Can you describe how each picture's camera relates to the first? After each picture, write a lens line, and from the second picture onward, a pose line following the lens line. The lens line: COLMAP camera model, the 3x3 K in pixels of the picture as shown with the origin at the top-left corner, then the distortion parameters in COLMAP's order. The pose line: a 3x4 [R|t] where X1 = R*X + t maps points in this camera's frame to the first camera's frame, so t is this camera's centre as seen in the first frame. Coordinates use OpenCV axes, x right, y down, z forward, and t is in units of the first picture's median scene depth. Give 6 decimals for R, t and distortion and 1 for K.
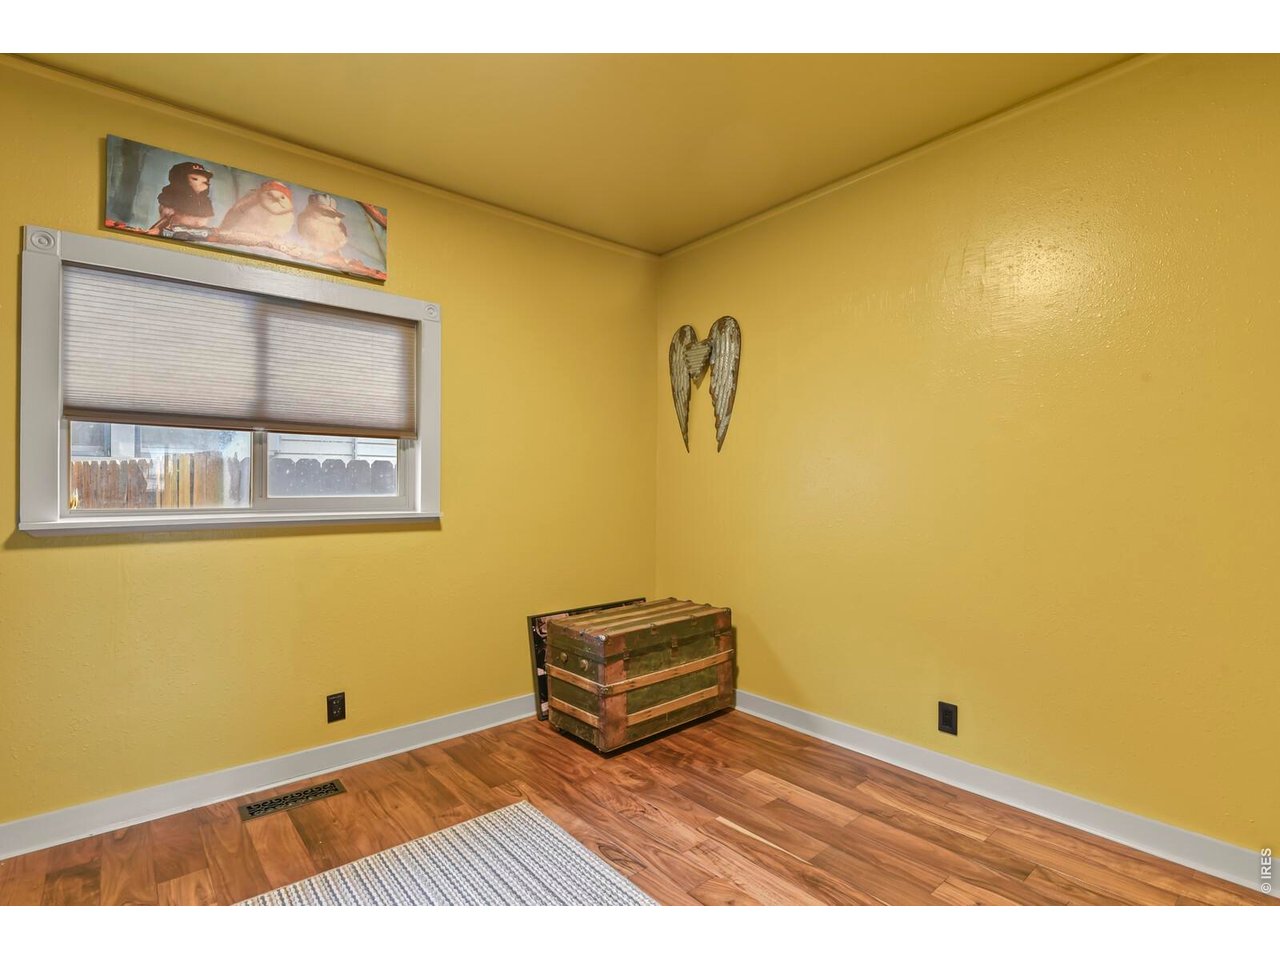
lens RADIAL K [[625.5, 0, 642.1], [0, 625.5, 484.1], [0, 0, 1]] dist [-0.005373, -0.005221]
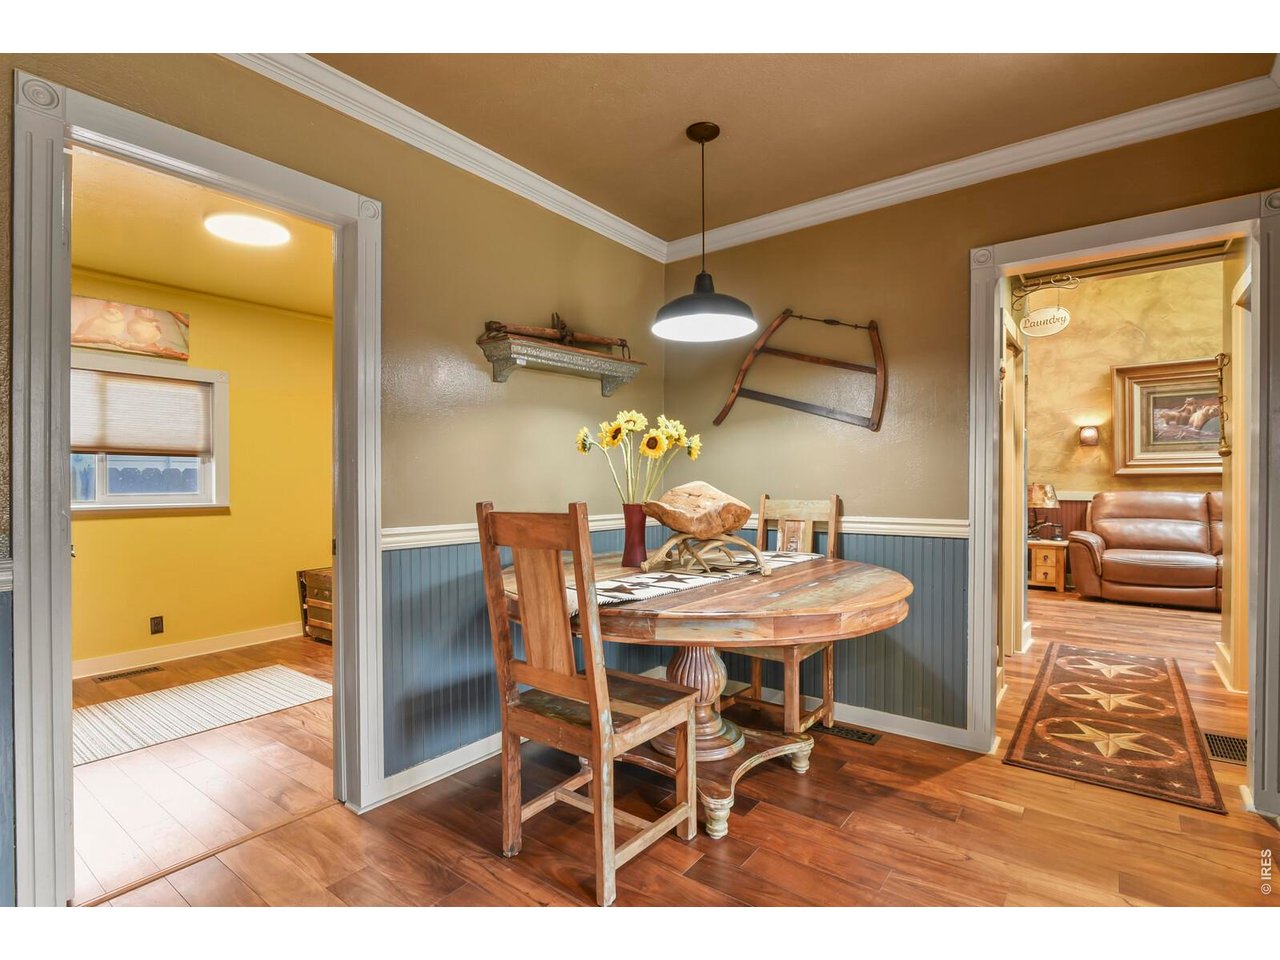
lens RADIAL K [[625.5, 0, 642.1], [0, 625.5, 484.1], [0, 0, 1]] dist [-0.005373, -0.005221]
pose [[0.976406, -0.008693, 0.215767, 0.380216], [0.008162, 0.999961, 0.003351, -0.001200], [-0.215788, -0.001511, 0.976439, -0.816876]]
